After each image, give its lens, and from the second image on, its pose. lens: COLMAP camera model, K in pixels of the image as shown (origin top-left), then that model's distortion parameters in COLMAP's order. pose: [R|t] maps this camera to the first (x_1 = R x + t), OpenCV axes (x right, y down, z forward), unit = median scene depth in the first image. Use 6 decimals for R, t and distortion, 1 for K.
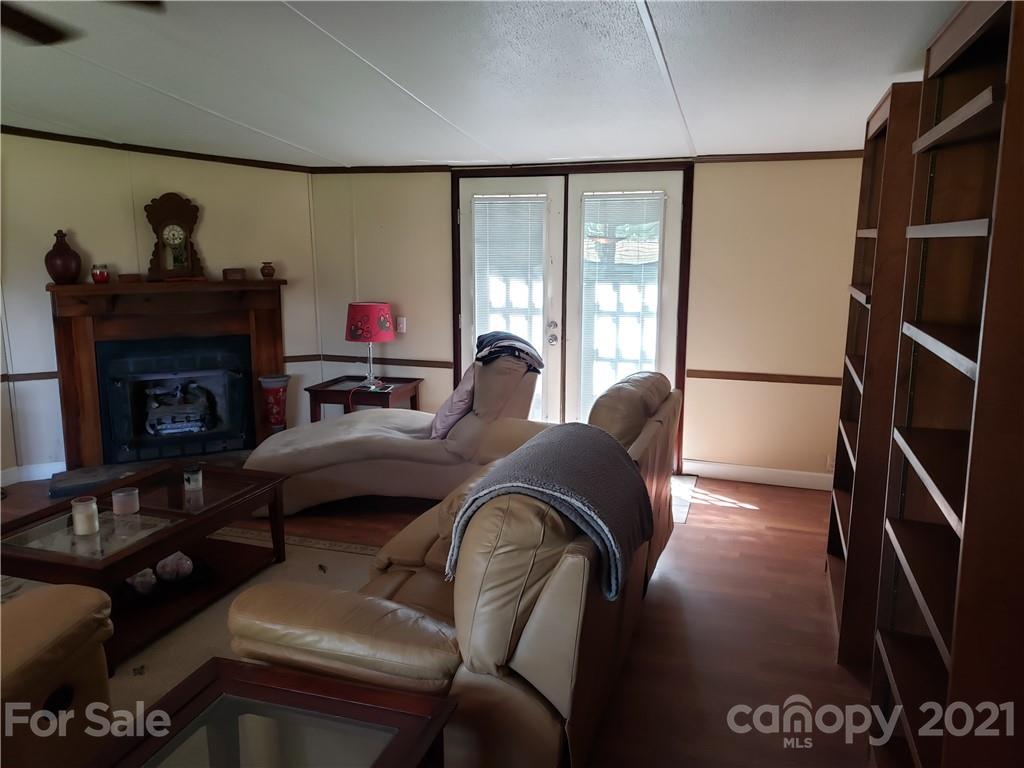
lens RADIAL K [[793.7, 0, 508.3], [0, 793.7, 382.6], [0, 0, 1]] dist [0.061010, -0.077046]
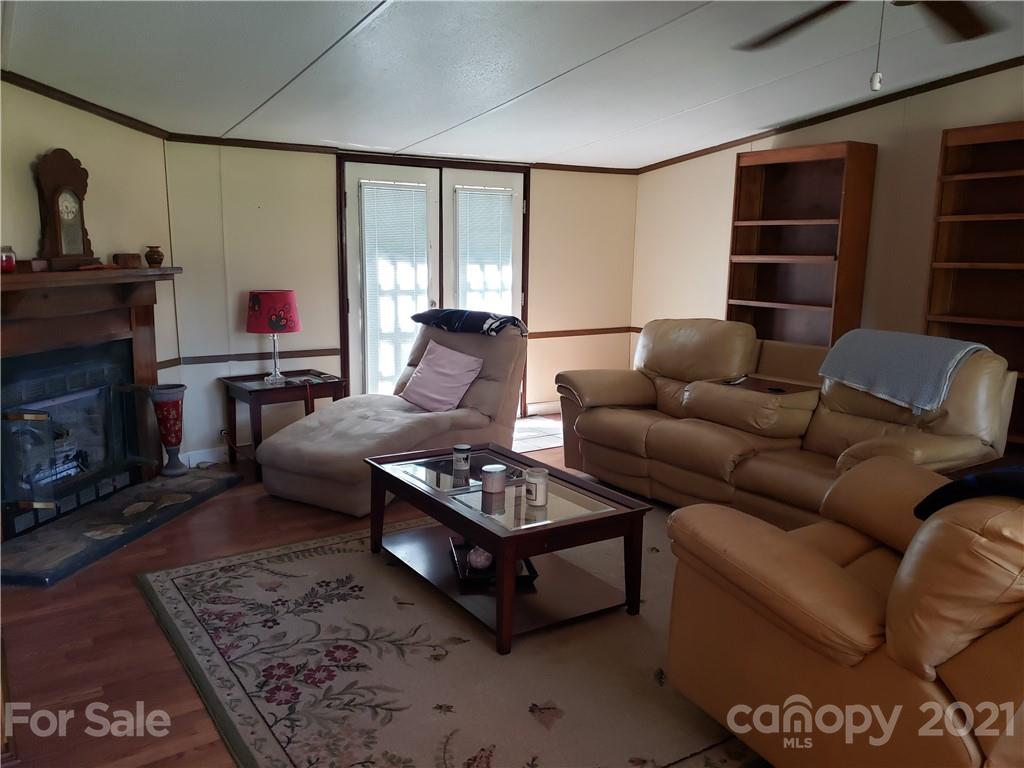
lens RADIAL K [[793.7, 0, 513.0], [0, 793.7, 386.3], [0, 0, 1]] dist [0.061010, -0.077046]
pose [[0.623538, -0.130884, 0.770759, -0.767785], [0.129555, 0.989554, 0.063230, -0.015338], [-0.770984, 0.060430, 0.633981, 0.231347]]
